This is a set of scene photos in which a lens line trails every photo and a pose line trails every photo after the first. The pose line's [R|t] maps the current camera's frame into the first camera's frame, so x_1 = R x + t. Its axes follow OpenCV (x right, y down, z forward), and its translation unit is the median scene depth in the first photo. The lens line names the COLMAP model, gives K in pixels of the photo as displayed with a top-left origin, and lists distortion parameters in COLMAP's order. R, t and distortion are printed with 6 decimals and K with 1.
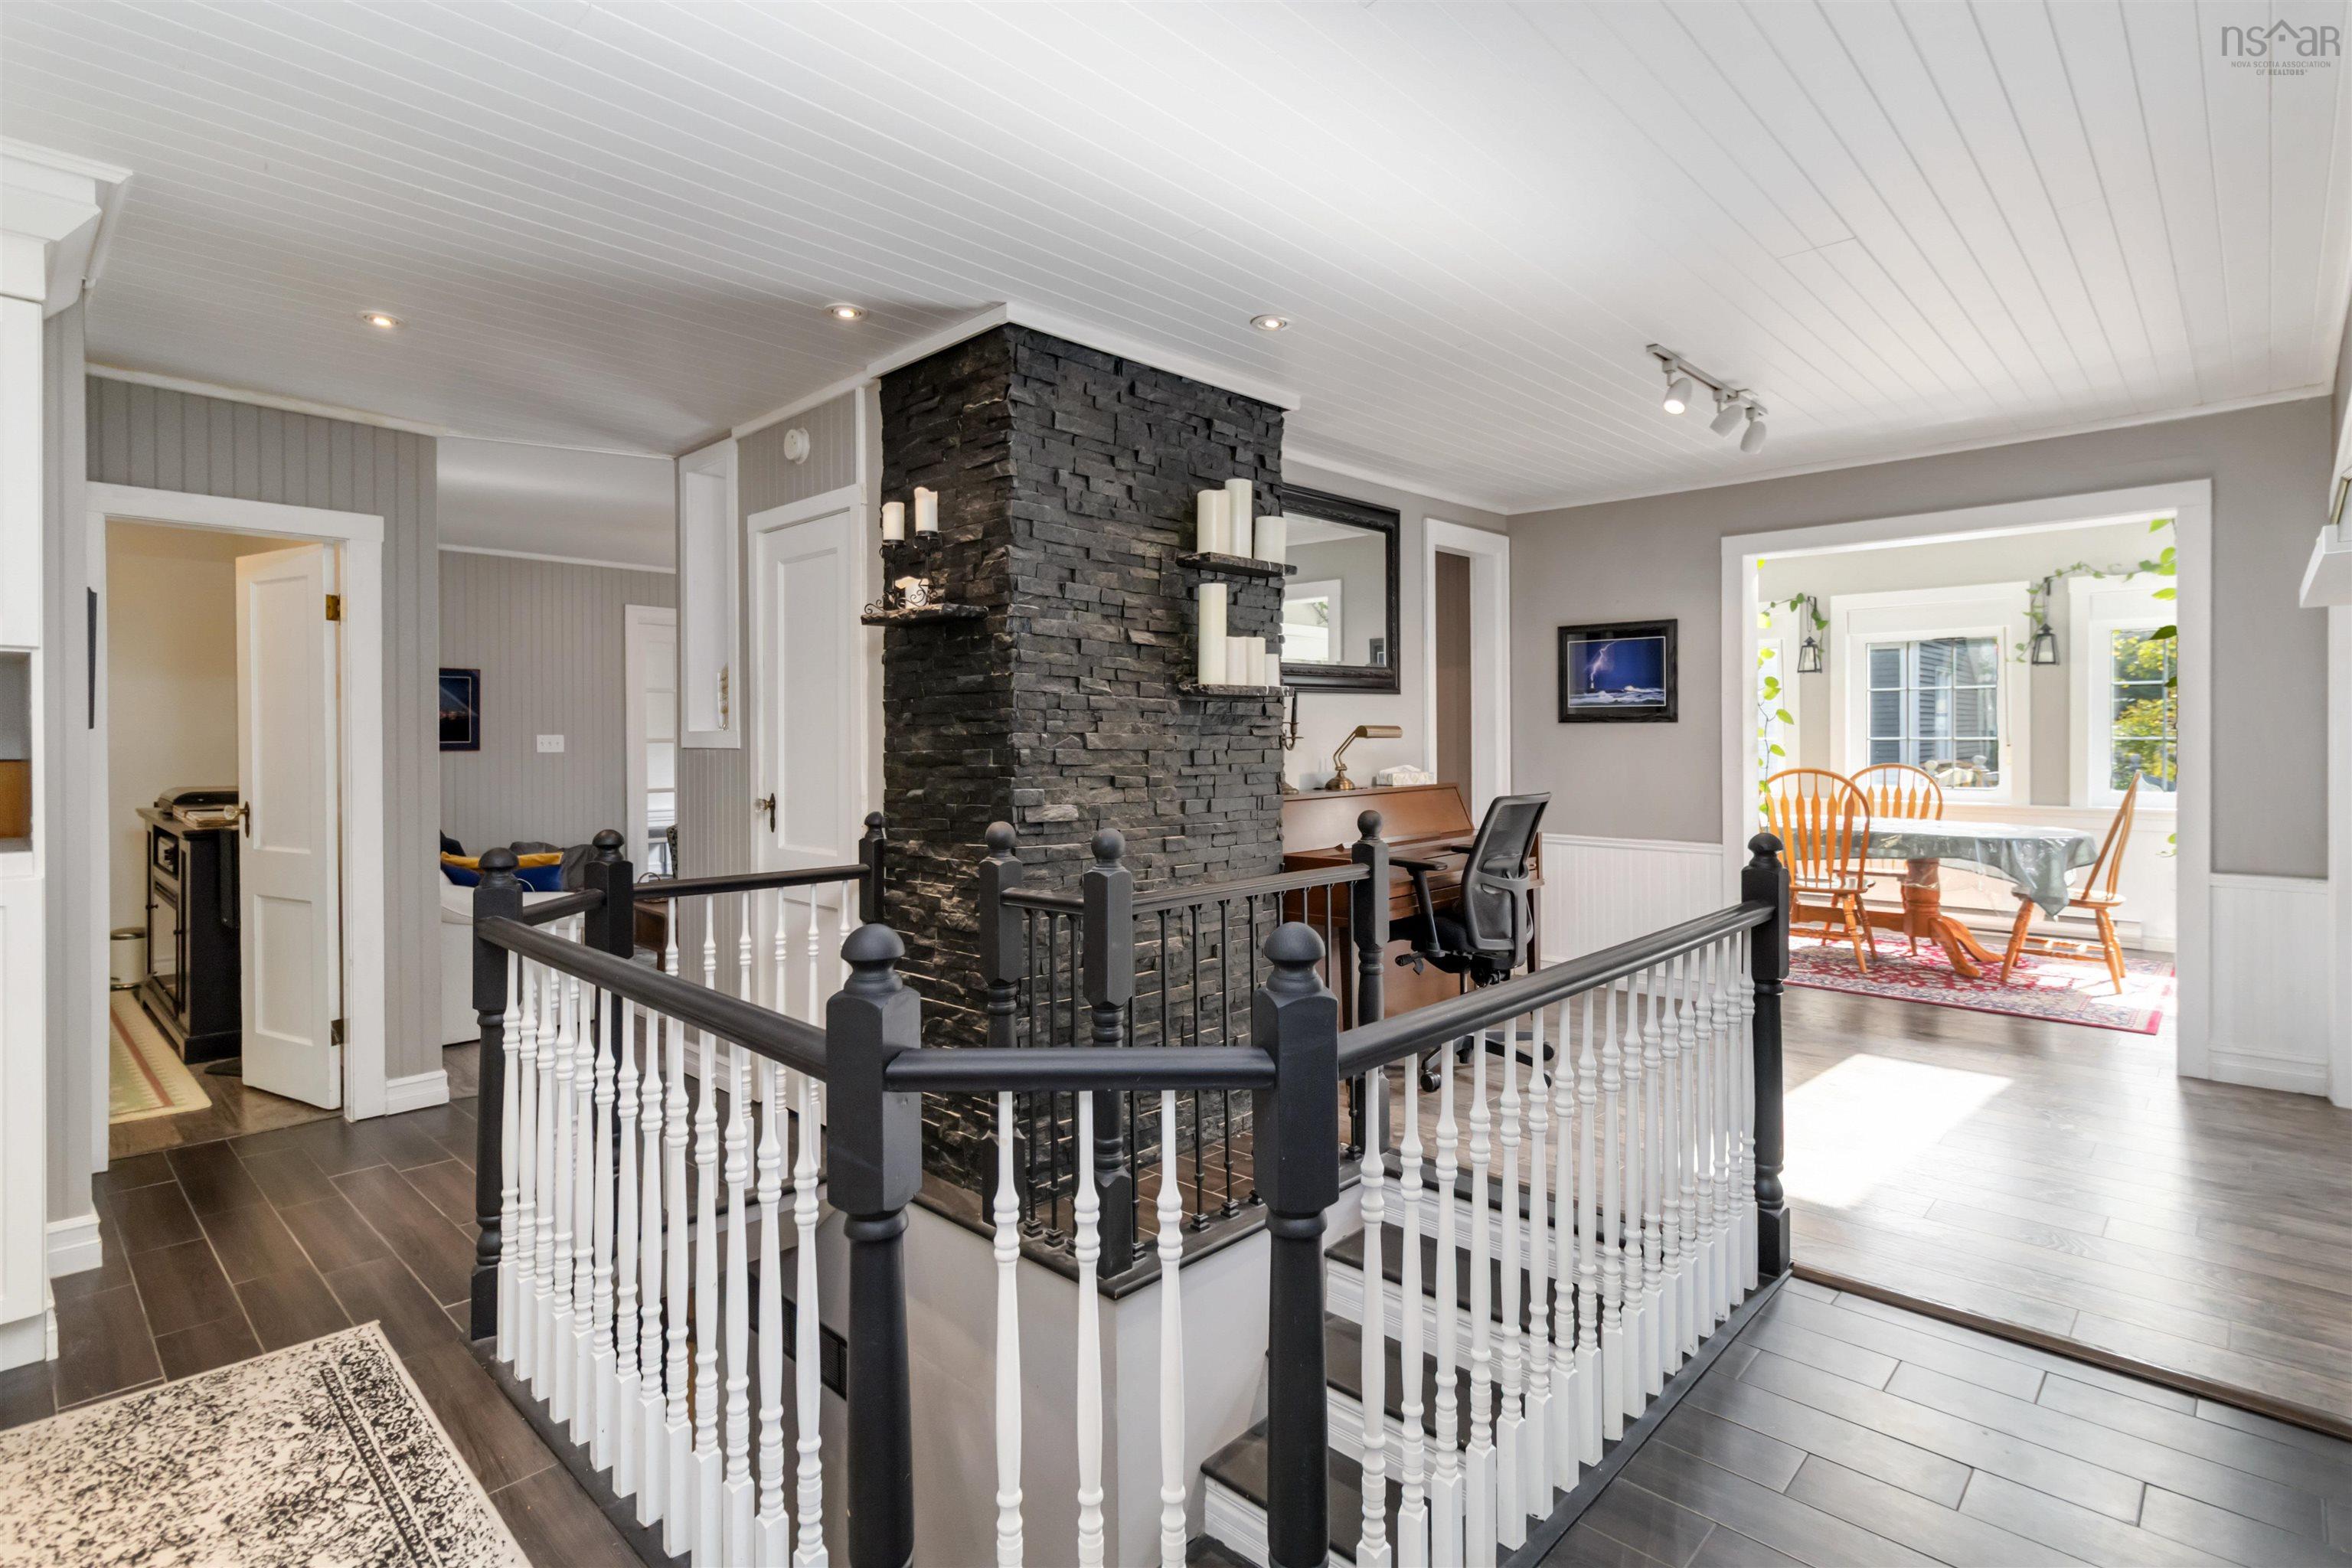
lens RADIAL K [[1144.6, 0, 1183.9], [0, 1144.6, 745.4], [0, 0, 1]] dist [0.006116, 0.001930]
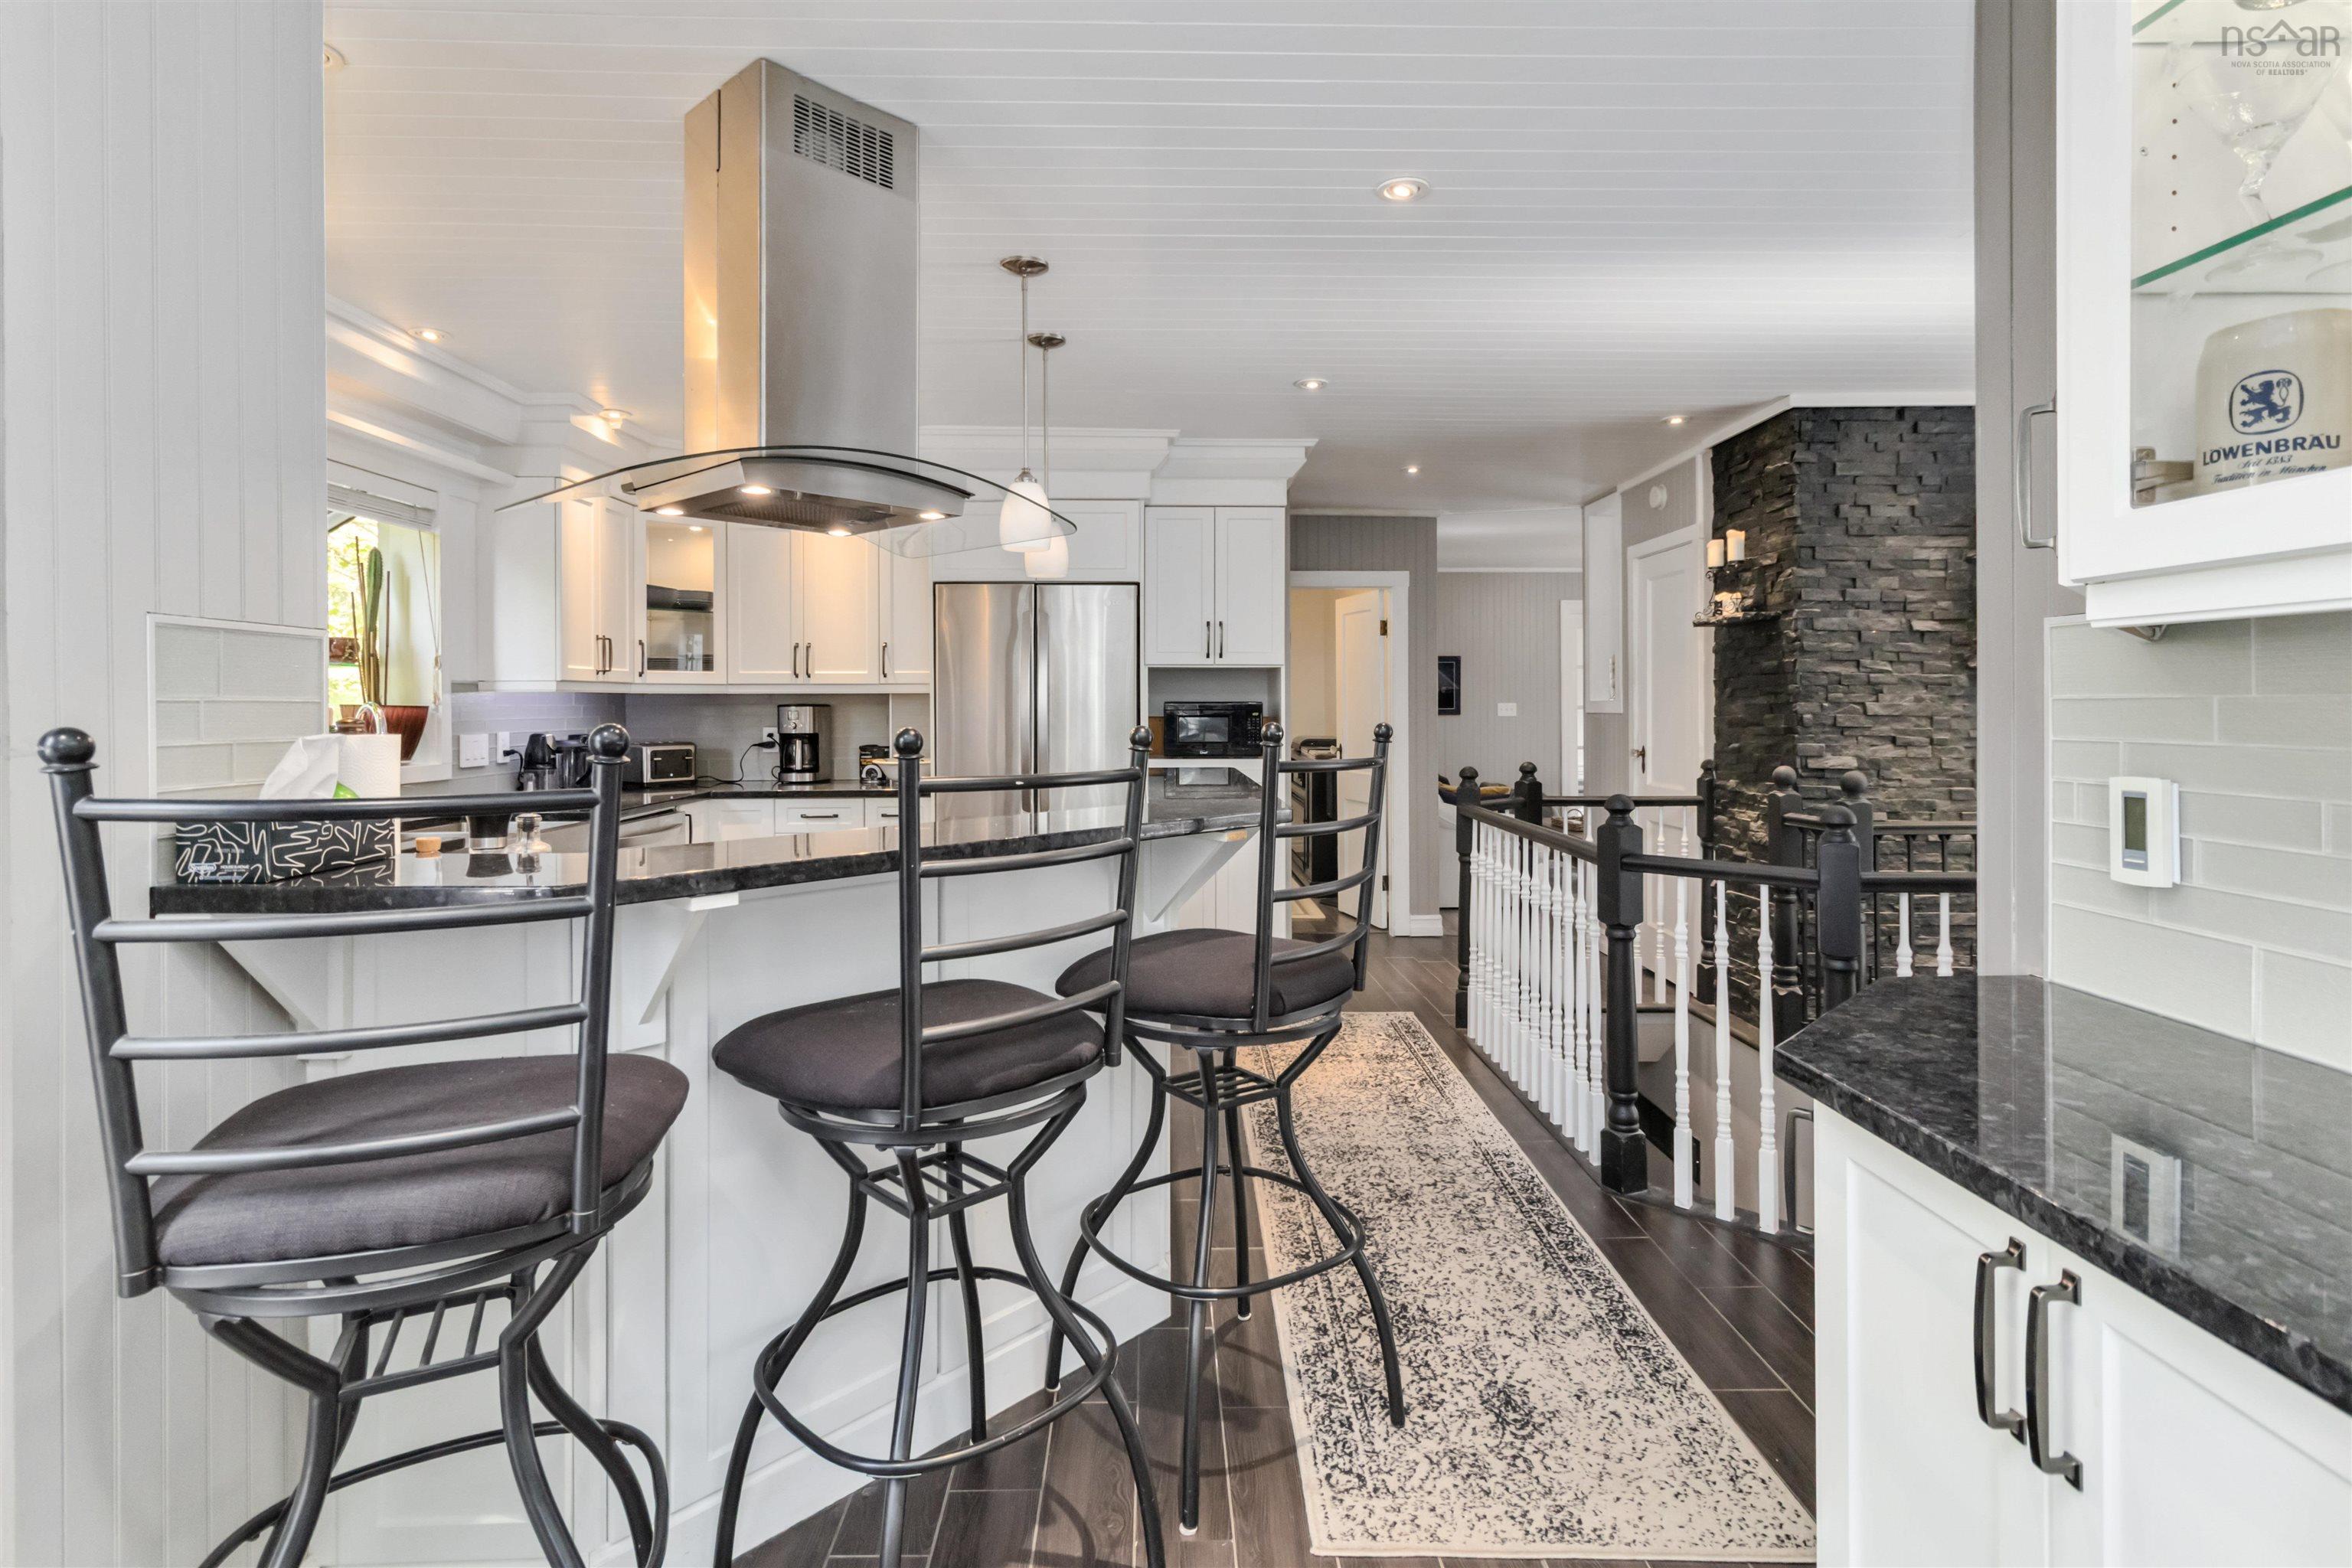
lens RADIAL K [[1132.1, 0, 1179.2], [0, 1132.1, 706.0], [0, 0, 1]] dist [-0.000975, 0.000004]
pose [[0.700477, -0.000386, -0.713675, 0.285359], [-0.002770, 0.999991, -0.003261, -0.000391], [0.713670, 0.004261, 0.700469, -0.460528]]
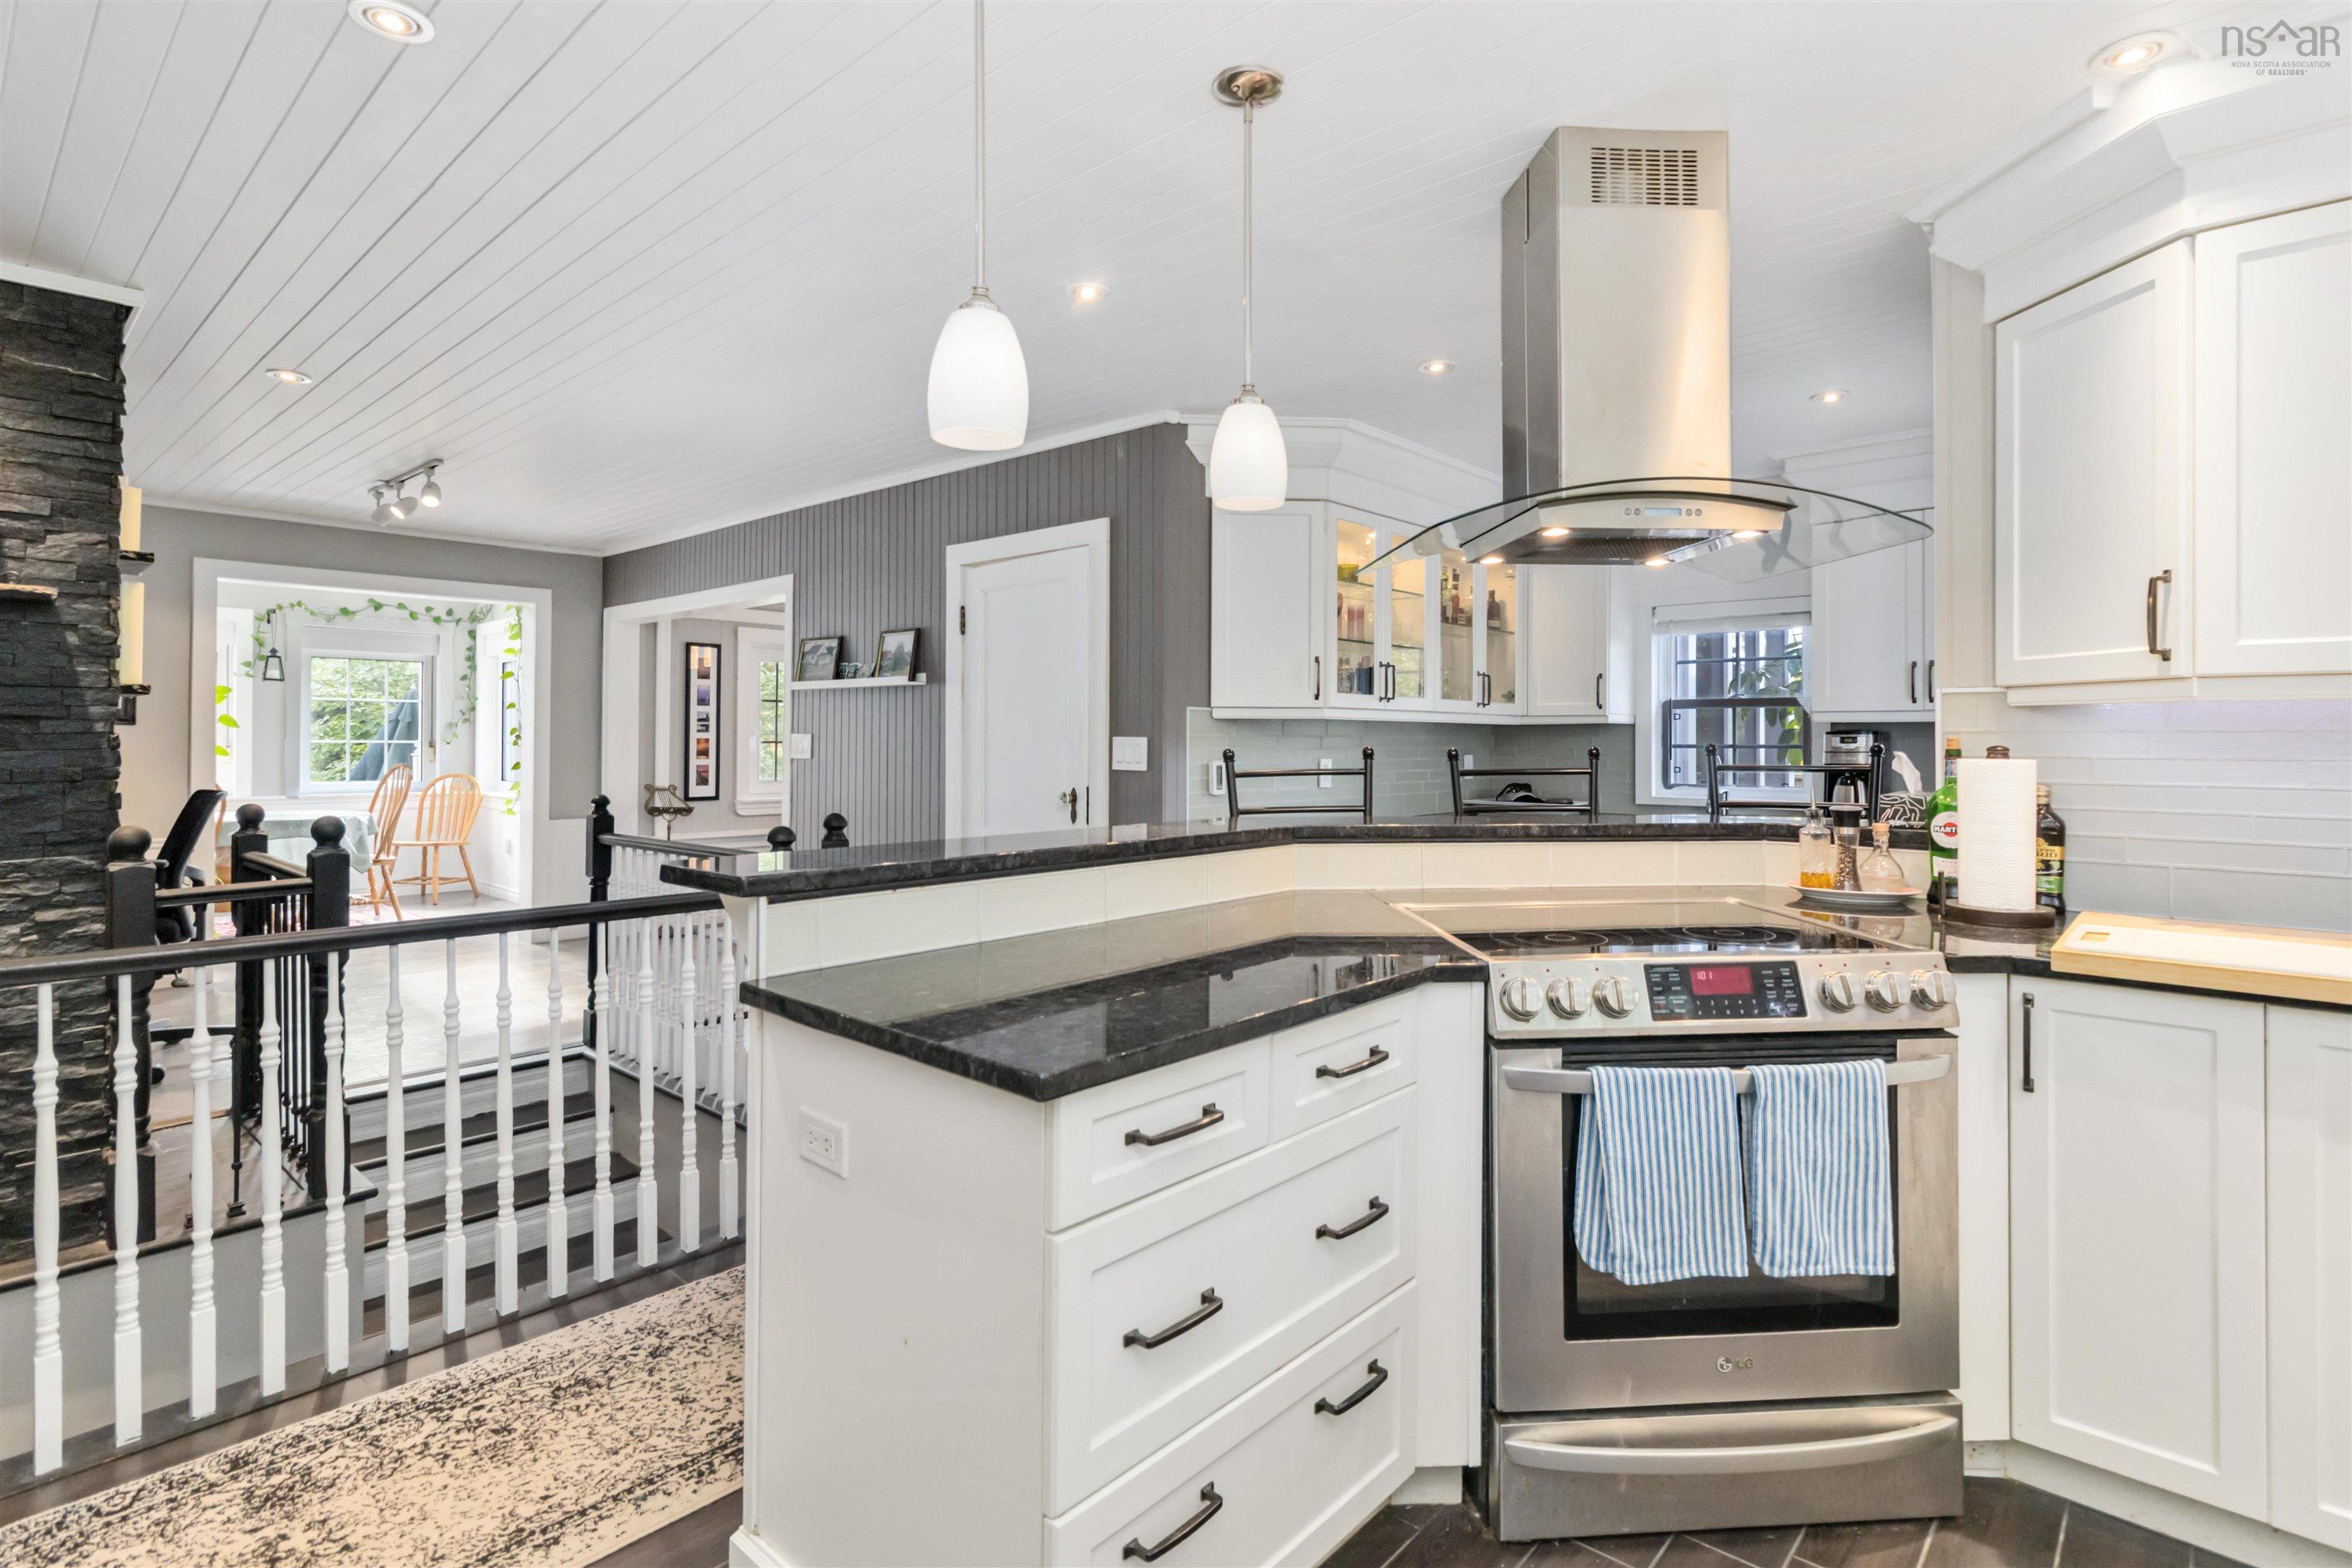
lens RADIAL K [[1133.9, 0, 1186.1], [0, 1133.9, 735.6], [0, 0, 1]] dist [0.003758, -0.000707]
pose [[-0.032898, 0.007807, 0.999428, -1.053106], [0.002049, 0.999968, -0.007744, 0.000470], [-0.999457, 0.001793, -0.032913, 0.136026]]
